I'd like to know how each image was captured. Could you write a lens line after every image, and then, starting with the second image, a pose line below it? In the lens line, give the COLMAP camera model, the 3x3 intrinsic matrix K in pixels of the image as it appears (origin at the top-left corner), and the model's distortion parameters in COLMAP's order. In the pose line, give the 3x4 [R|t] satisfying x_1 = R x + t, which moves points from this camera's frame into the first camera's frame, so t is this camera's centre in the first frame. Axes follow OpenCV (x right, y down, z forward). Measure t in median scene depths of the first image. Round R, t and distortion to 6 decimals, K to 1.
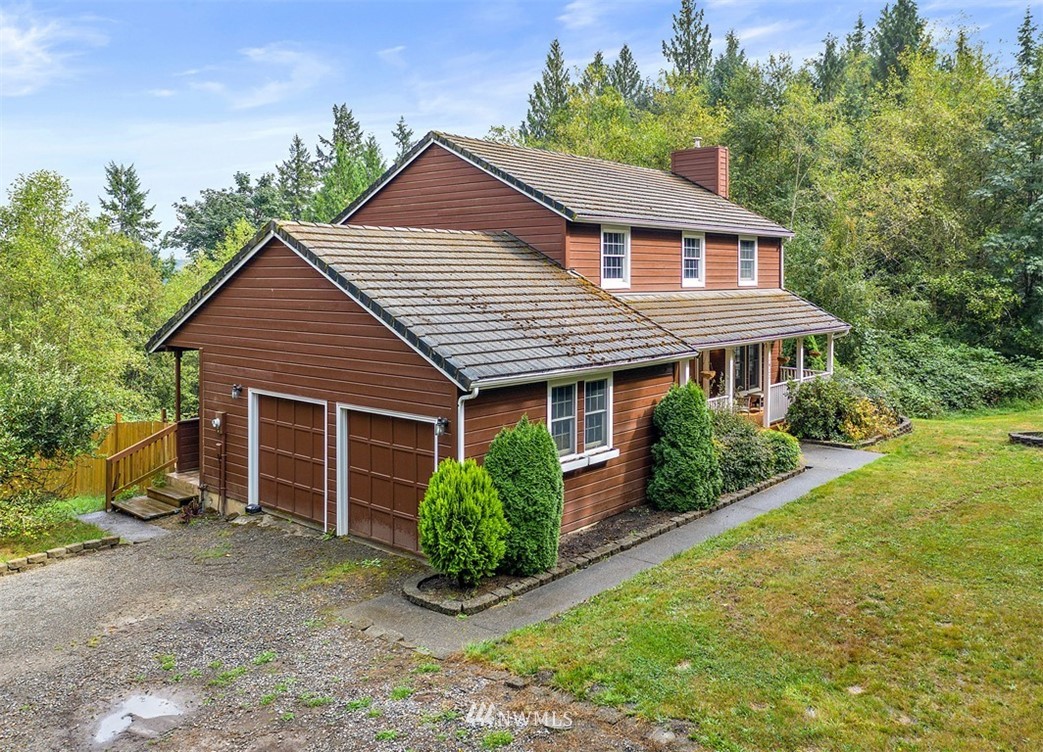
lens RADIAL K [[845.0, 0, 522.3], [0, 845.0, 259.6], [0, 0, 1]] dist [-0.003359, 0.006297]
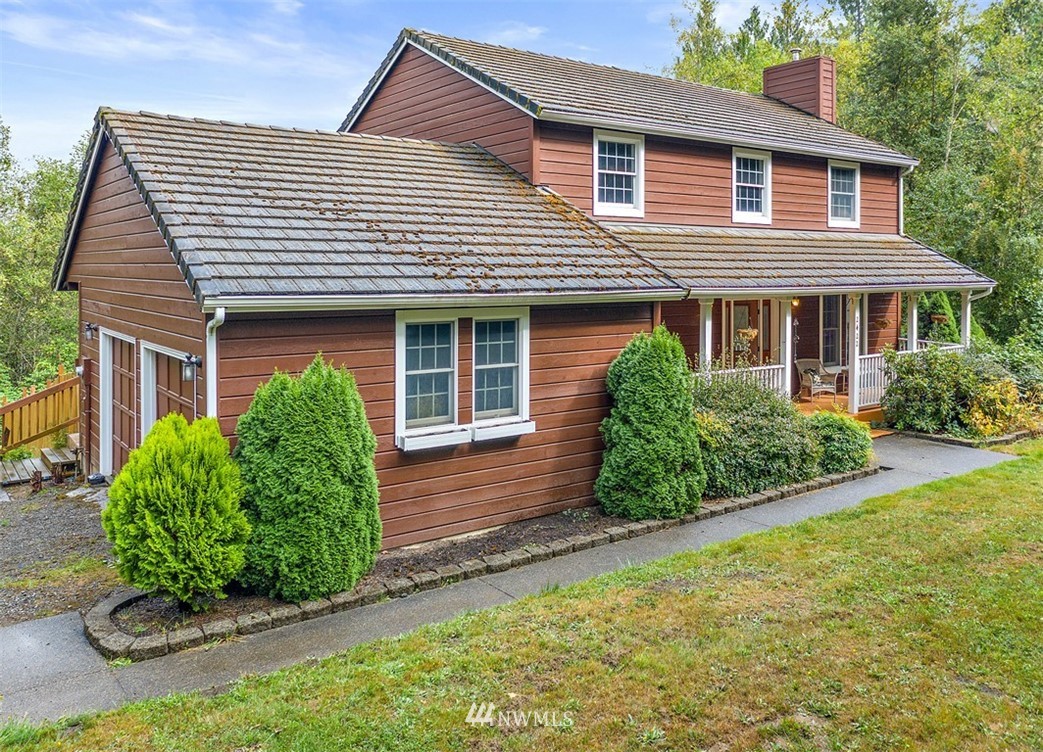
lens RADIAL K [[845.0, 0, 522.3], [0, 845.0, 259.6], [0, 0, 1]] dist [-0.003359, 0.006297]
pose [[0.975169, 0.000647, -0.221460, 0.209918], [0.001347, 0.999960, 0.008855, 0.071621], [0.221457, -0.008934, 0.975129, 0.273553]]
